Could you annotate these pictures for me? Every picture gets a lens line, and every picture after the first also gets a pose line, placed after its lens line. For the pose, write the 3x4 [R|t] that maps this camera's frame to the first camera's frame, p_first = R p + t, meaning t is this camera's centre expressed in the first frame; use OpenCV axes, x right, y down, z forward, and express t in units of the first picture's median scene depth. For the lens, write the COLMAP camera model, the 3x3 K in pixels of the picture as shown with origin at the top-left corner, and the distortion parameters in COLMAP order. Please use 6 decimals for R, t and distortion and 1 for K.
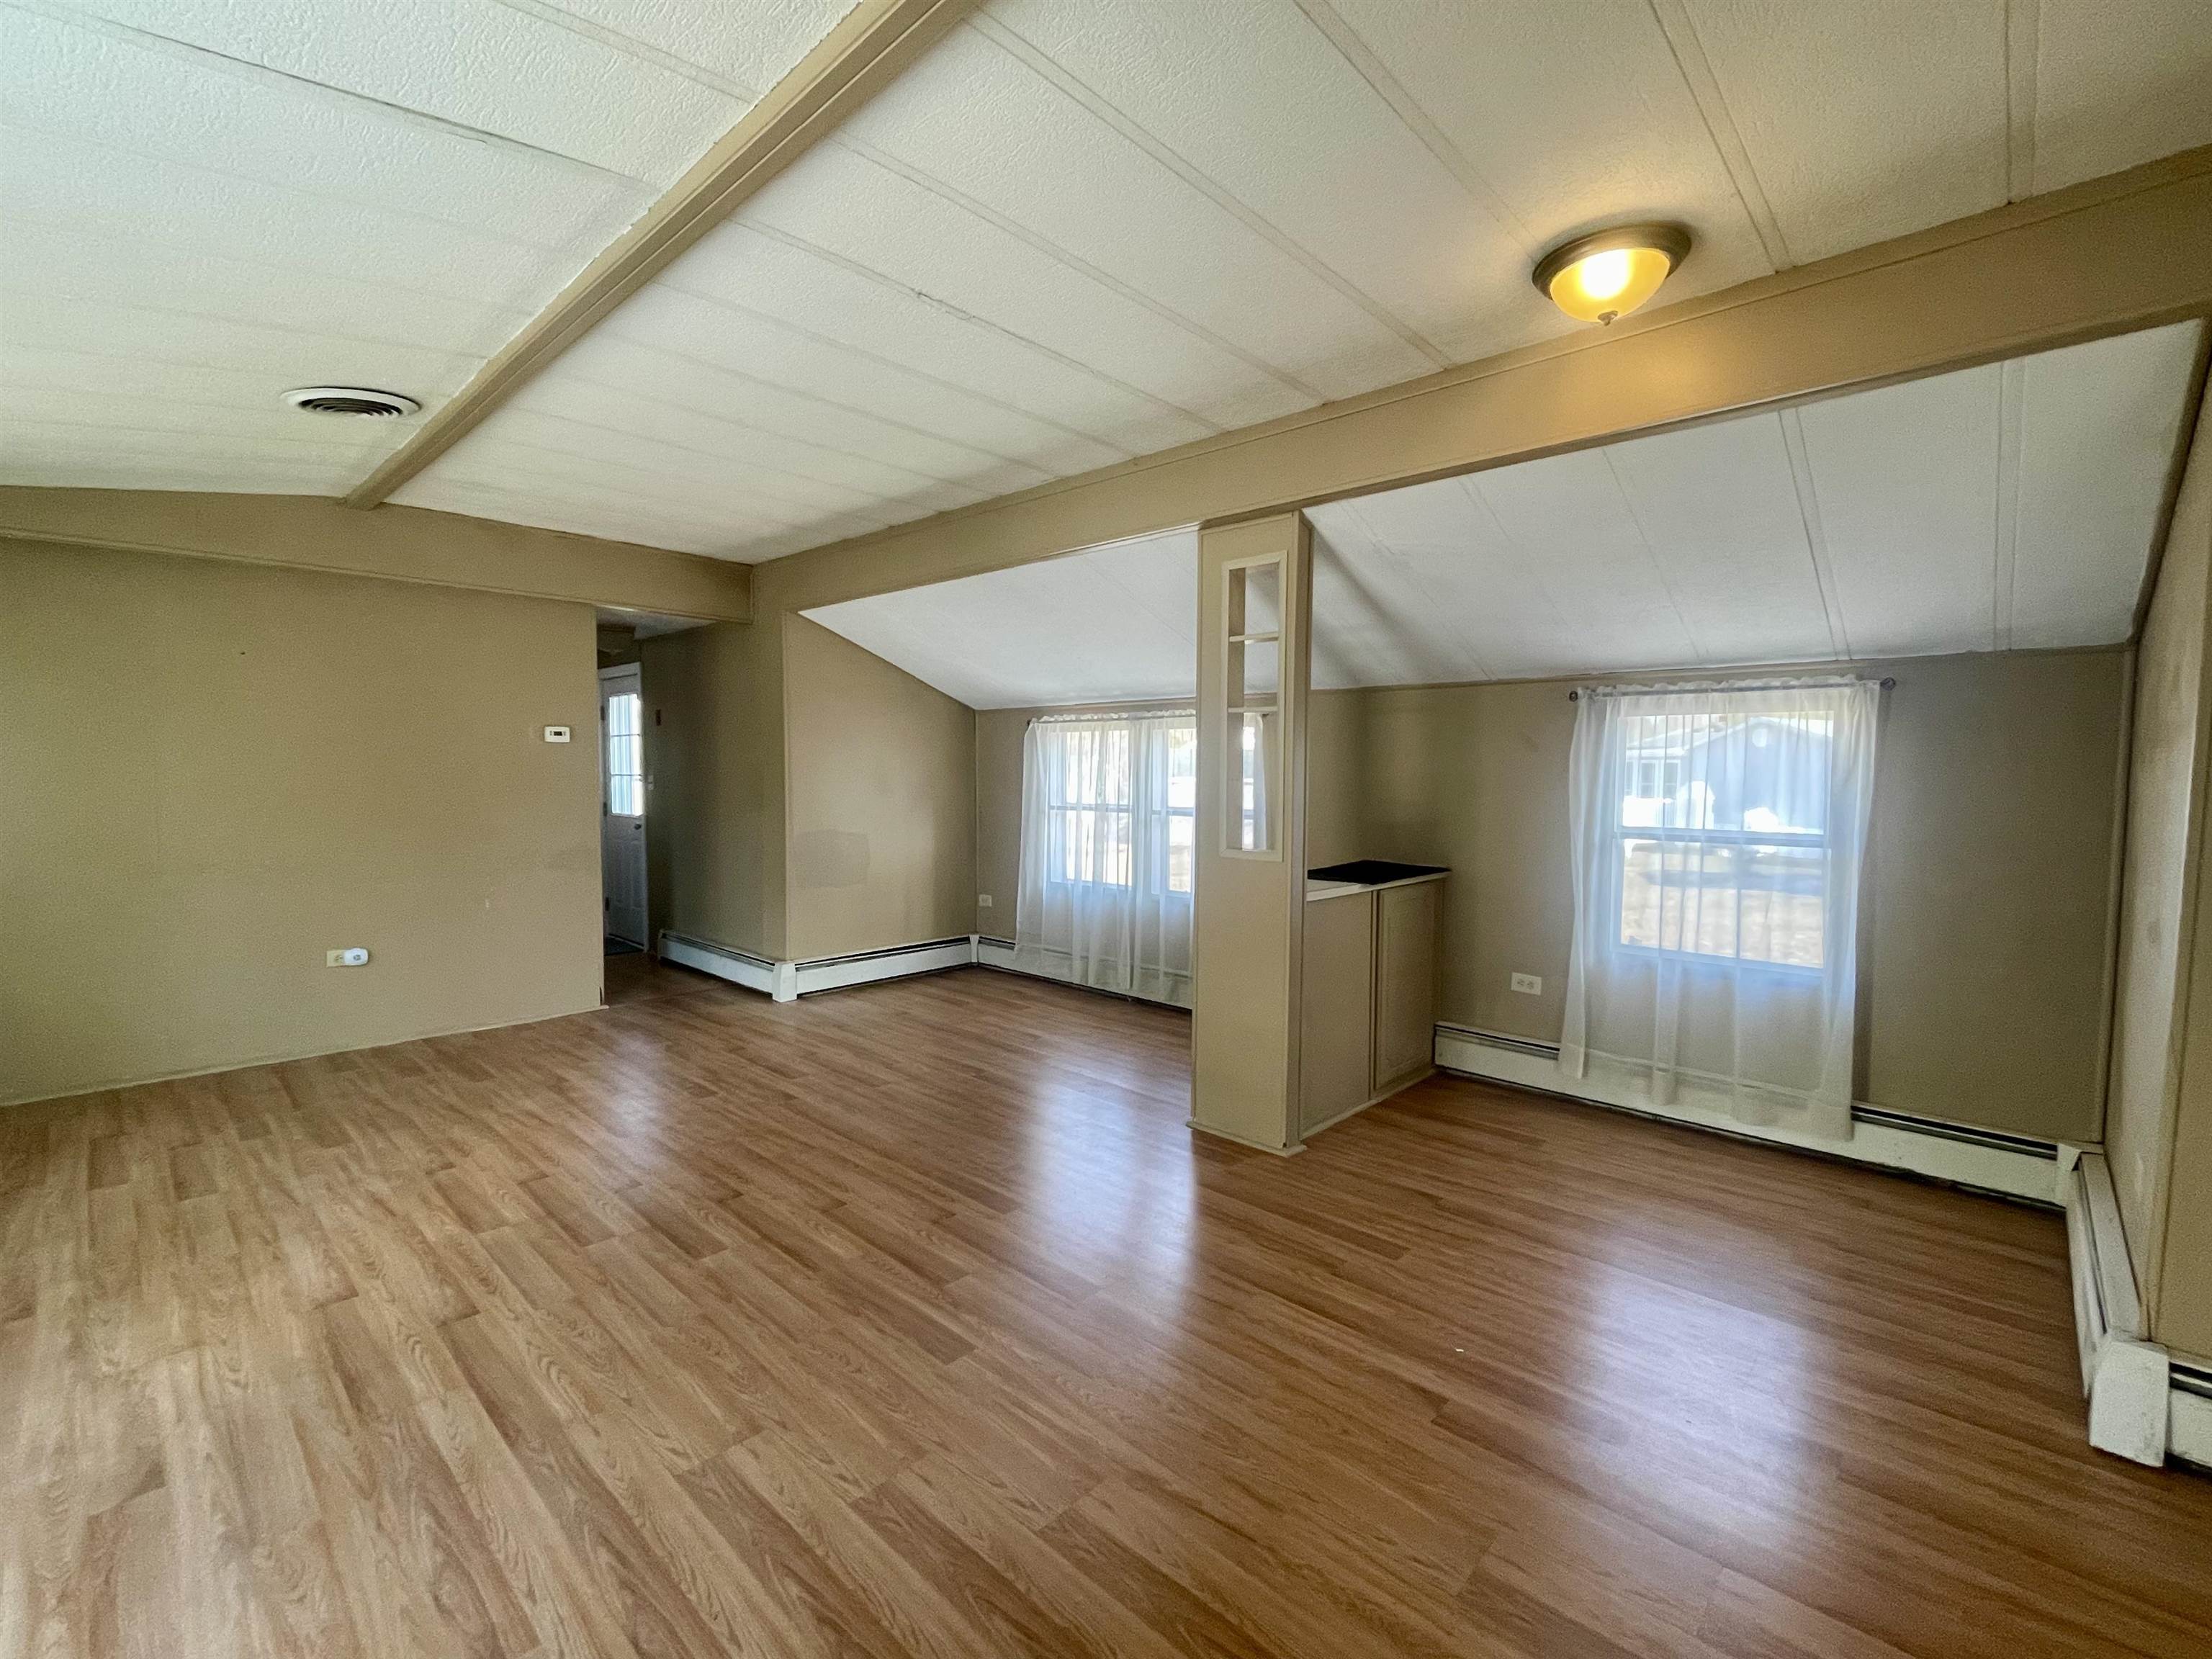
lens RADIAL K [[963.7, 0, 1109.2], [0, 963.7, 830.5], [0, 0, 1]] dist [-0.002907, -0.000667]
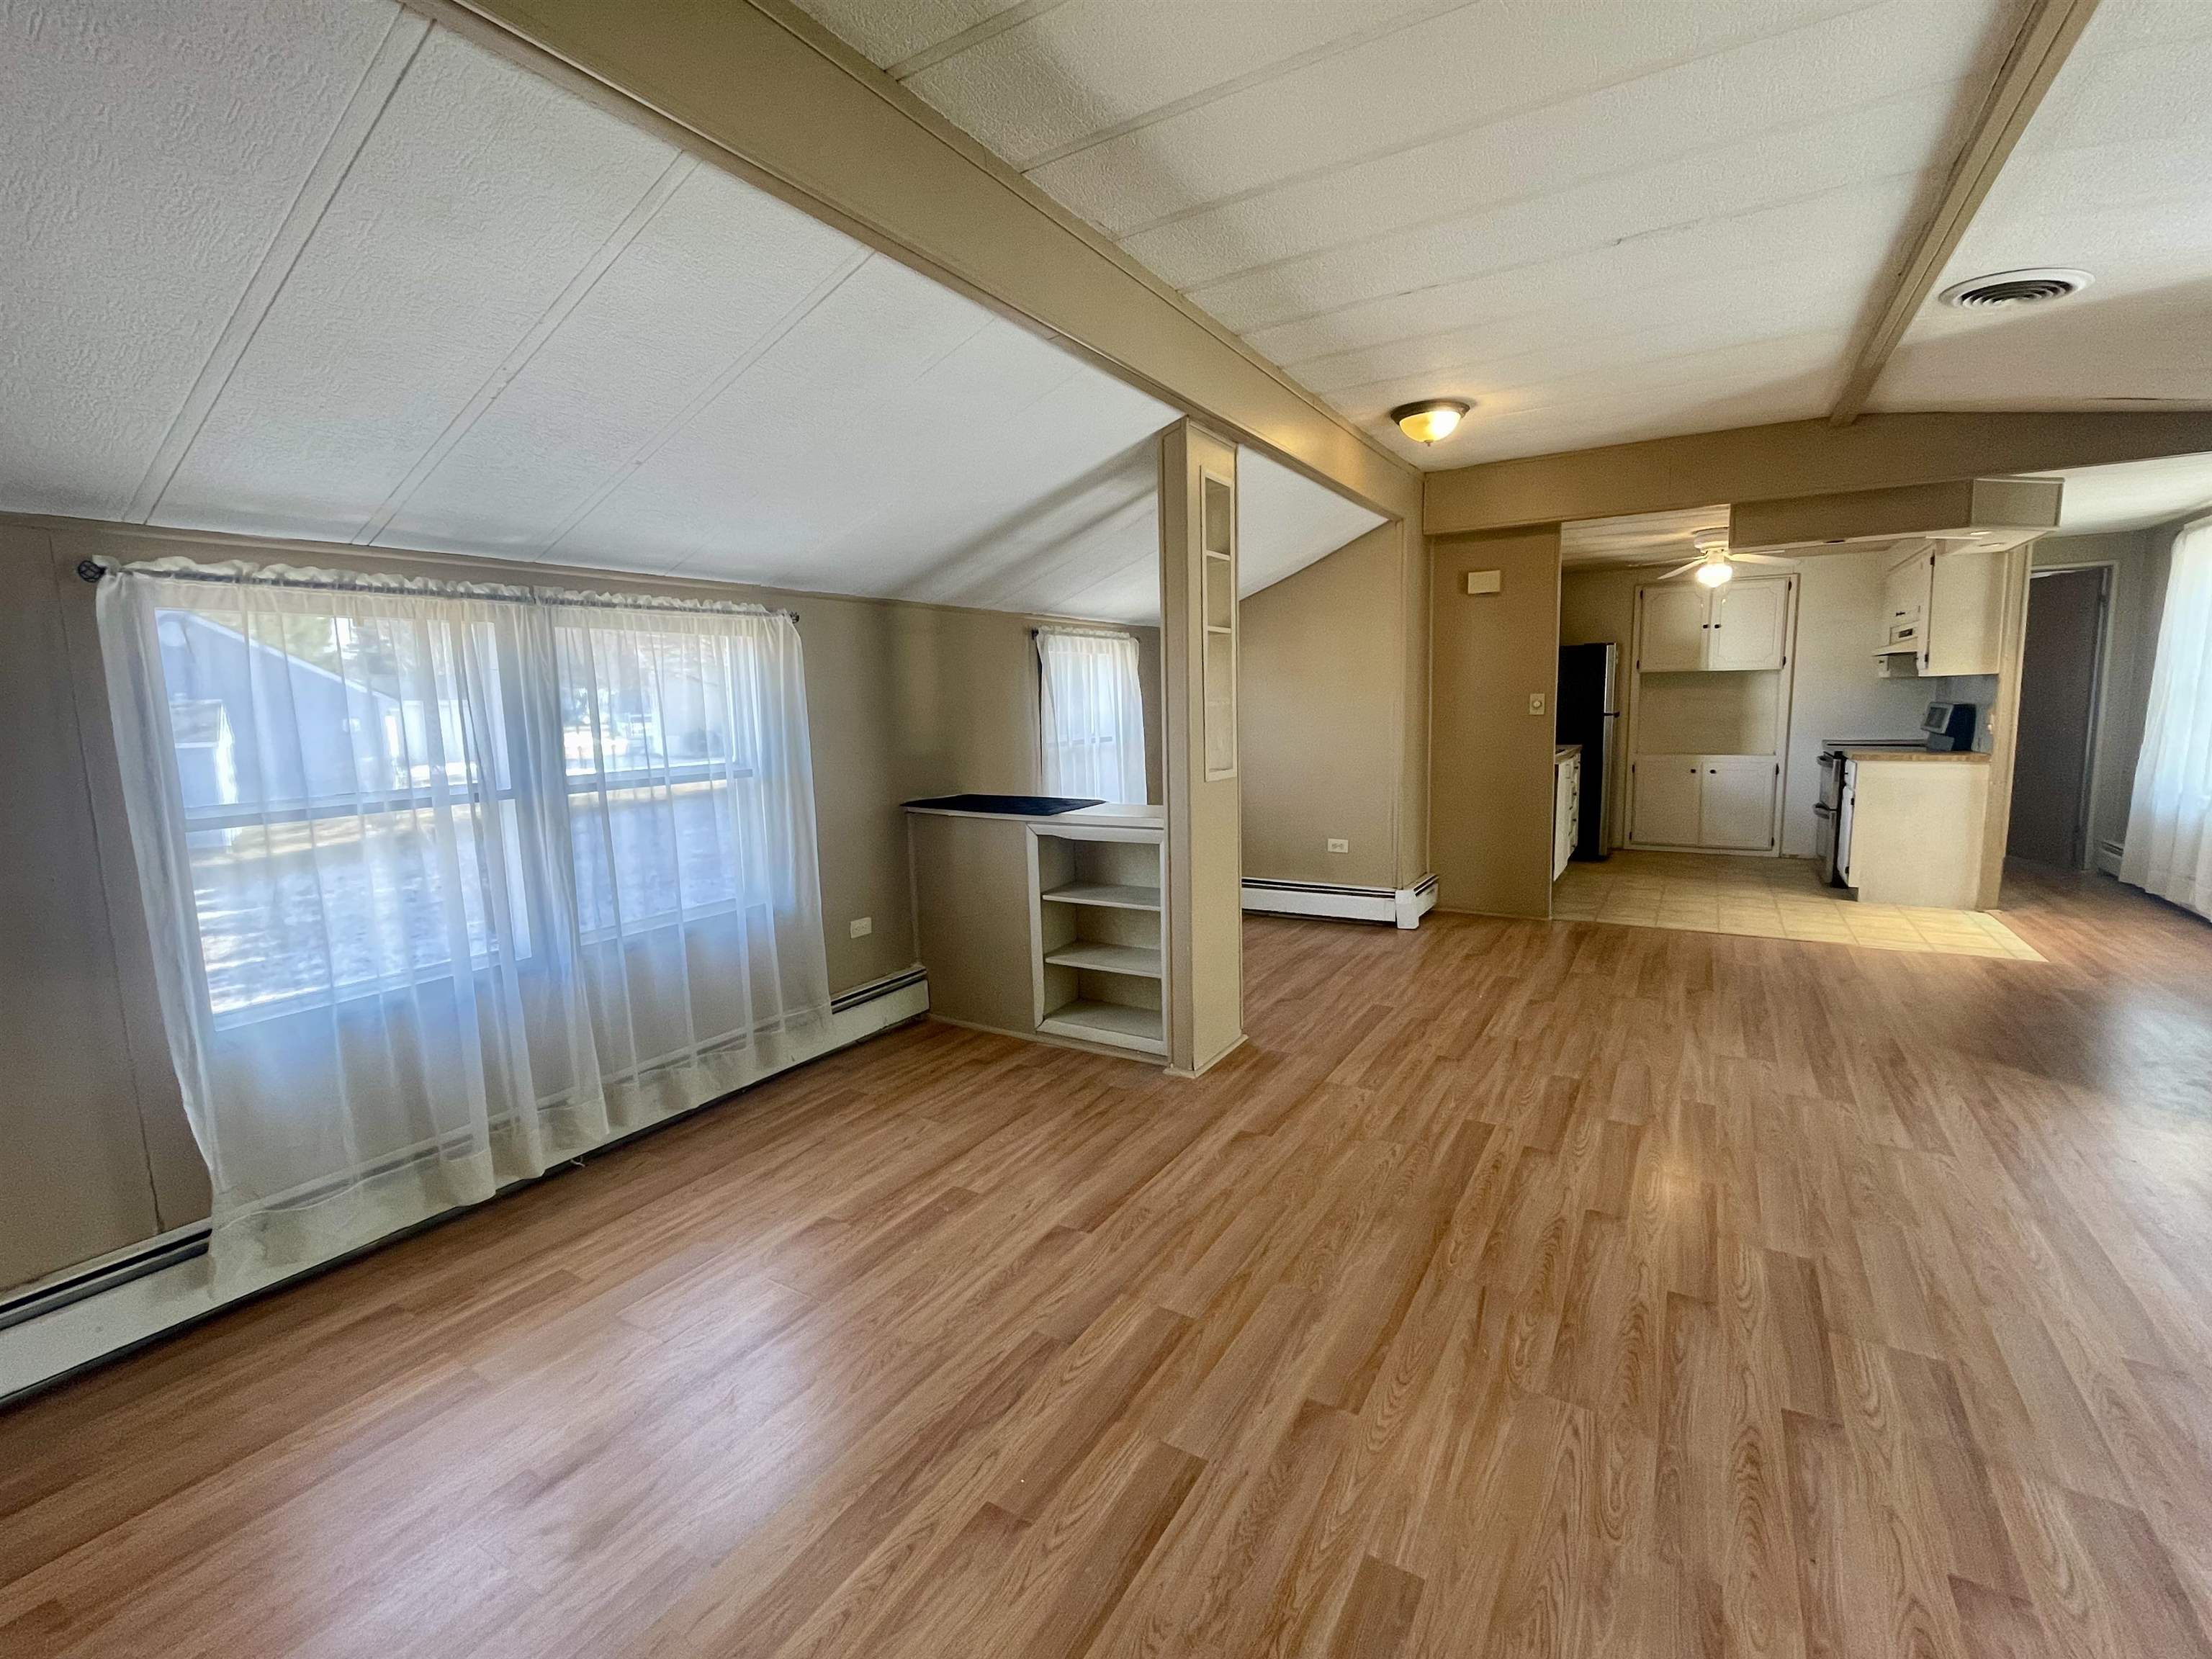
lens RADIAL K [[963.7, 0, 1106.7], [0, 963.7, 828.0], [0, 0, 1]] dist [-0.002907, -0.000667]
pose [[-0.198203, -0.132864, 0.971114, -0.930437], [0.086918, 0.984484, 0.152434, -0.095247], [-0.976300, 0.114621, -0.183579, 1.485203]]
